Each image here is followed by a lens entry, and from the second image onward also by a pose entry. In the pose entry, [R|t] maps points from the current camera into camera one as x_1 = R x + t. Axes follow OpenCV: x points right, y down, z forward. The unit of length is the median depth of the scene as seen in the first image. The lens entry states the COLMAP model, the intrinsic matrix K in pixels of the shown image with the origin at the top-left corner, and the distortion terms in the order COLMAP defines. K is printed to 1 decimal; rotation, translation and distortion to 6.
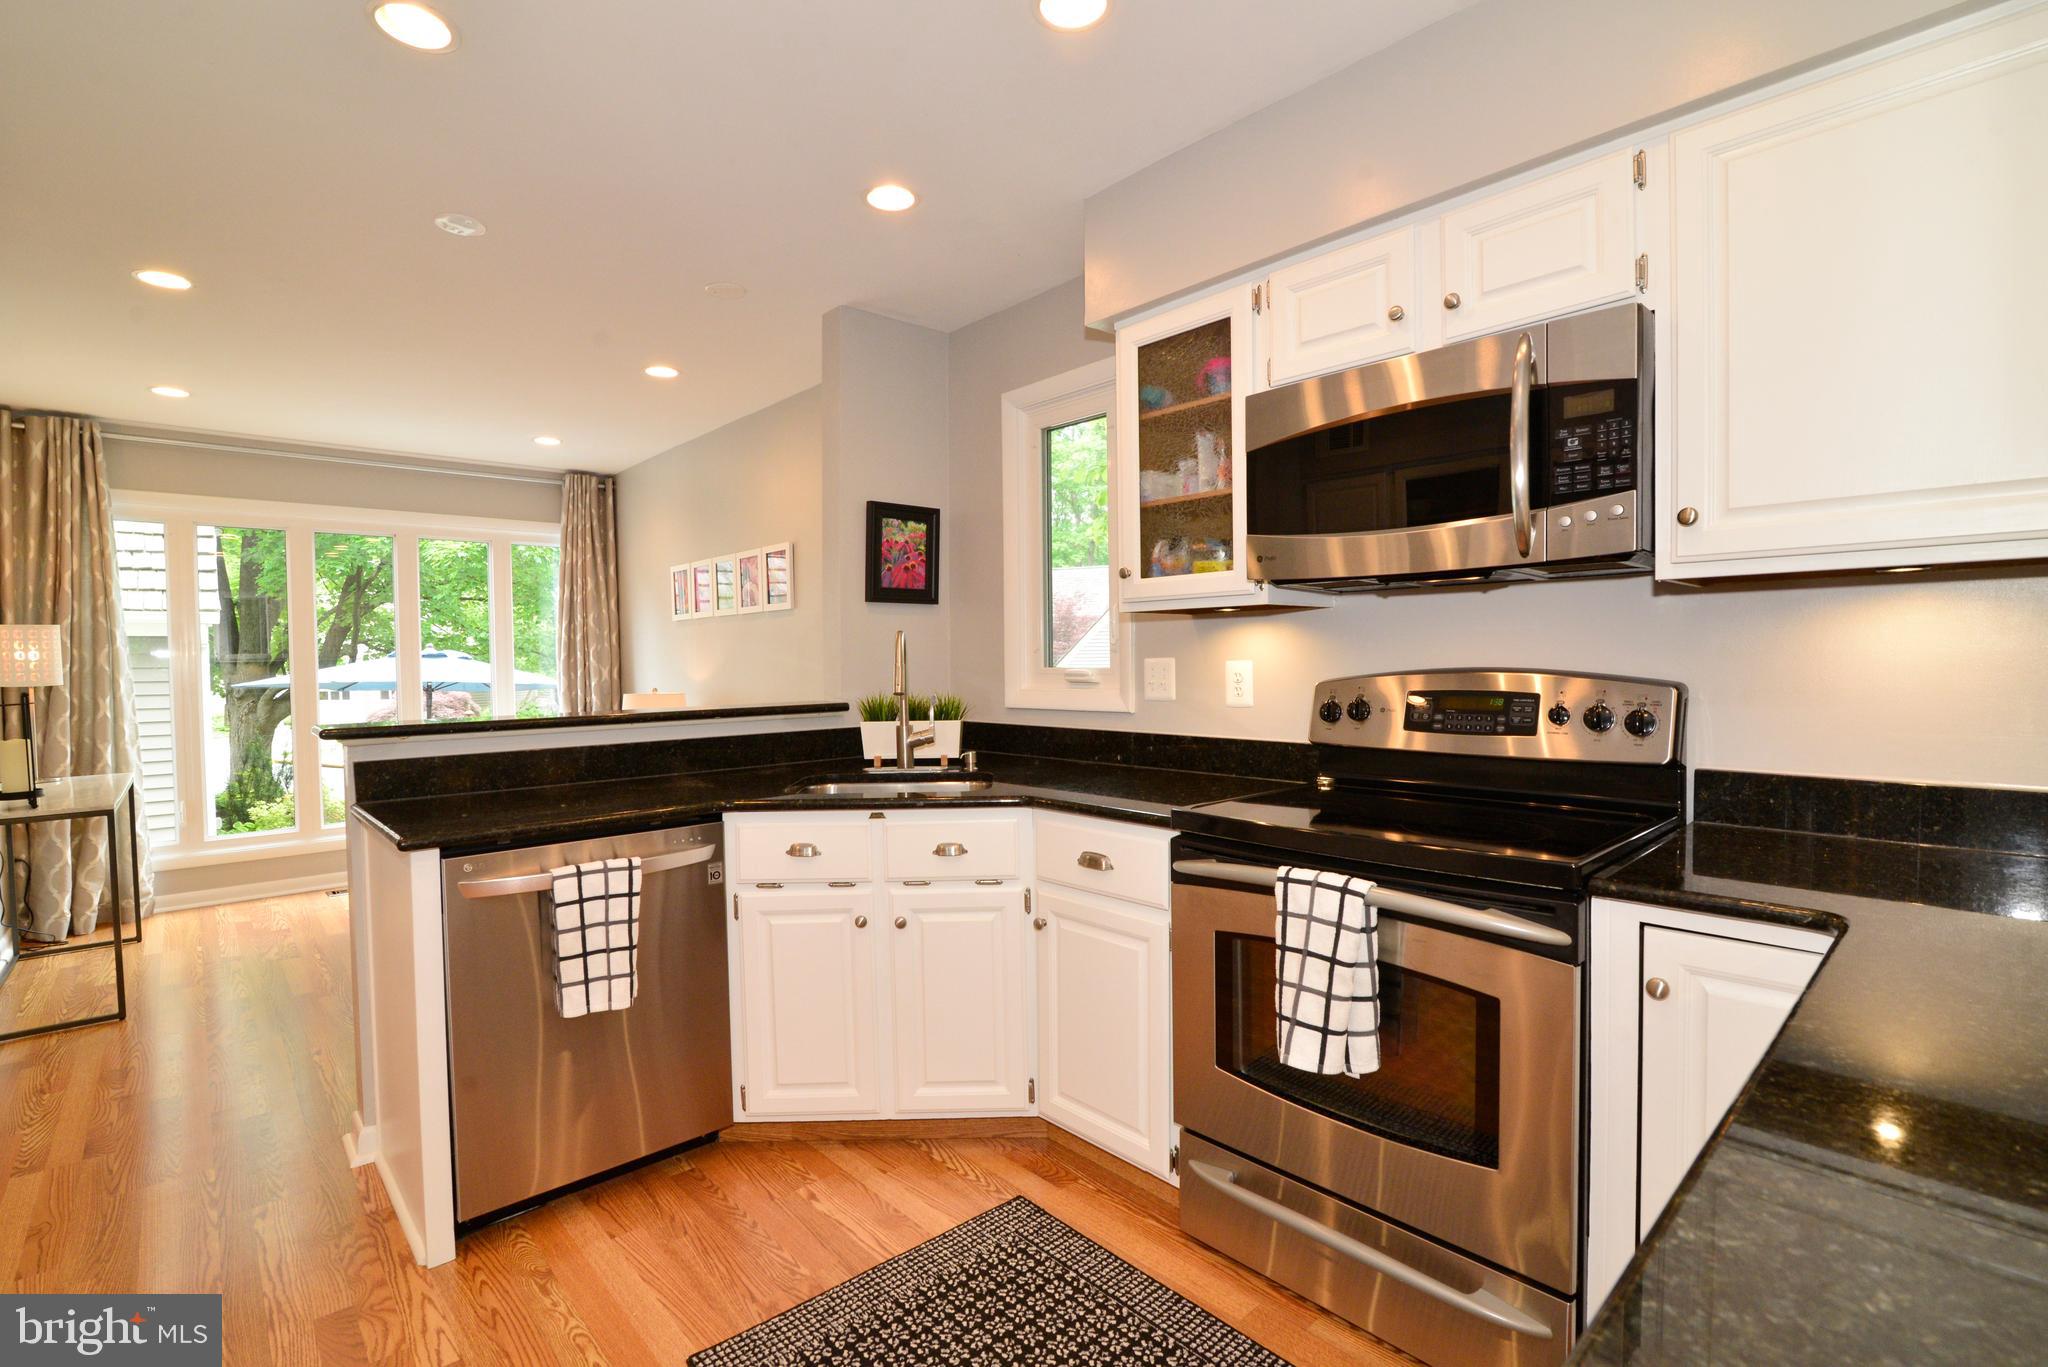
lens RADIAL K [[939.2, 0, 1027.9], [0, 939.2, 685.6], [0, 0, 1]] dist [-0.021089, 0.002087]
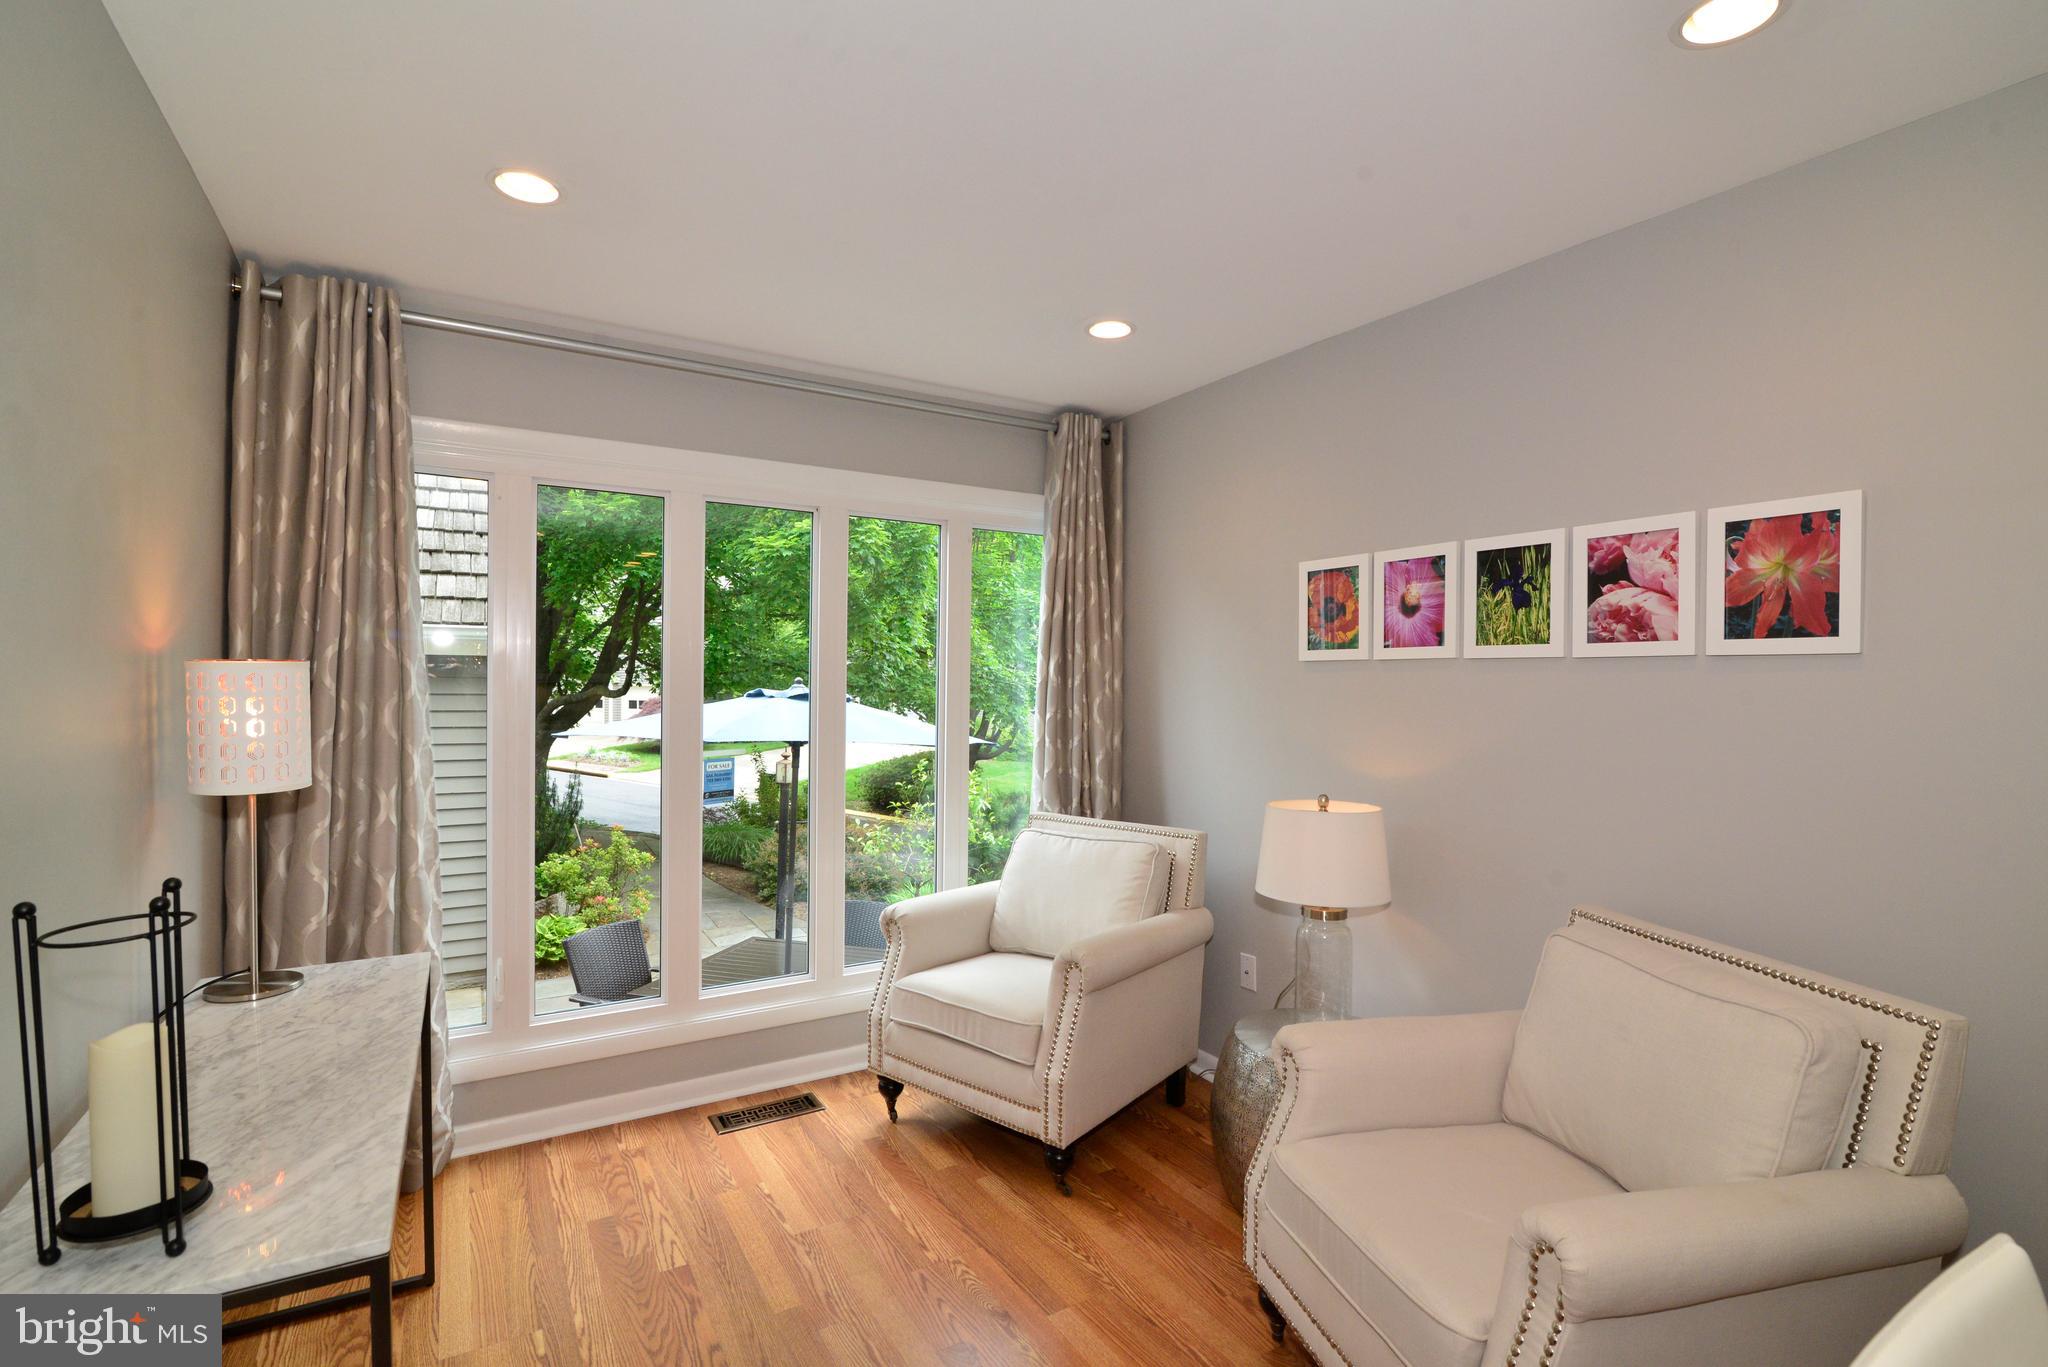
lens RADIAL K [[939.2, 0, 1028.6], [0, 939.2, 685.9], [0, 0, 1]] dist [-0.021089, 0.002087]
pose [[0.981055, 0.024877, -0.192128, -0.528874], [-0.028651, 0.999447, -0.016890, -0.049392], [0.191601, 0.022074, 0.981225, 0.534318]]
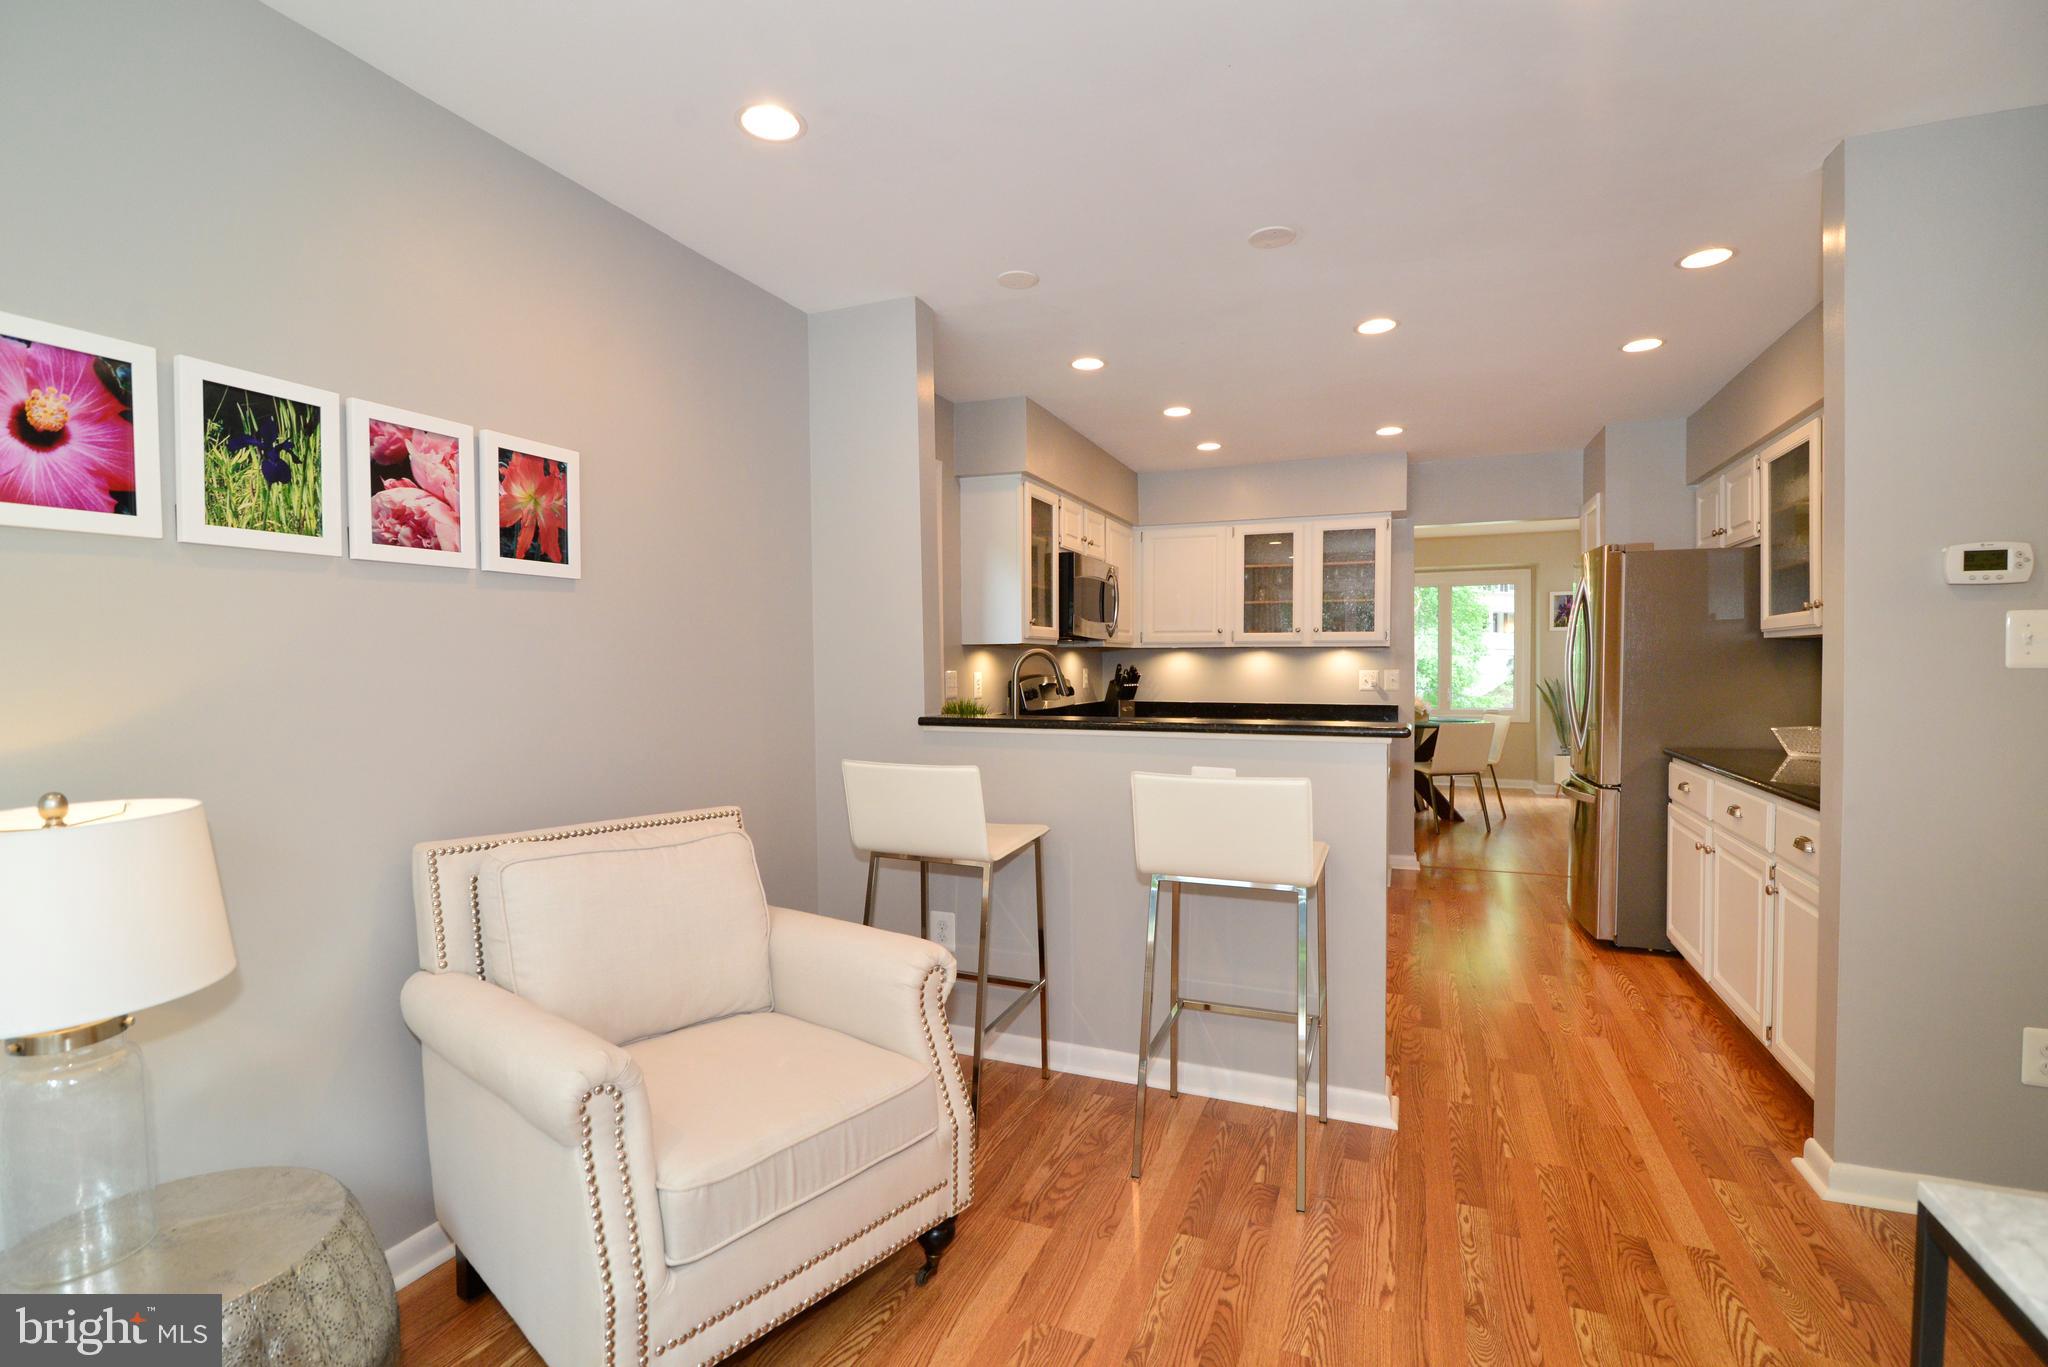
lens RADIAL K [[939.2, 0, 1019.4], [0, 939.2, 676.6], [0, 0, 1]] dist [-0.021089, 0.002087]
pose [[-0.418472, -0.000284, 0.908230, -0.840422], [0.036691, 0.999178, 0.017218, -0.025443], [-0.907488, 0.040529, -0.418118, 1.007977]]
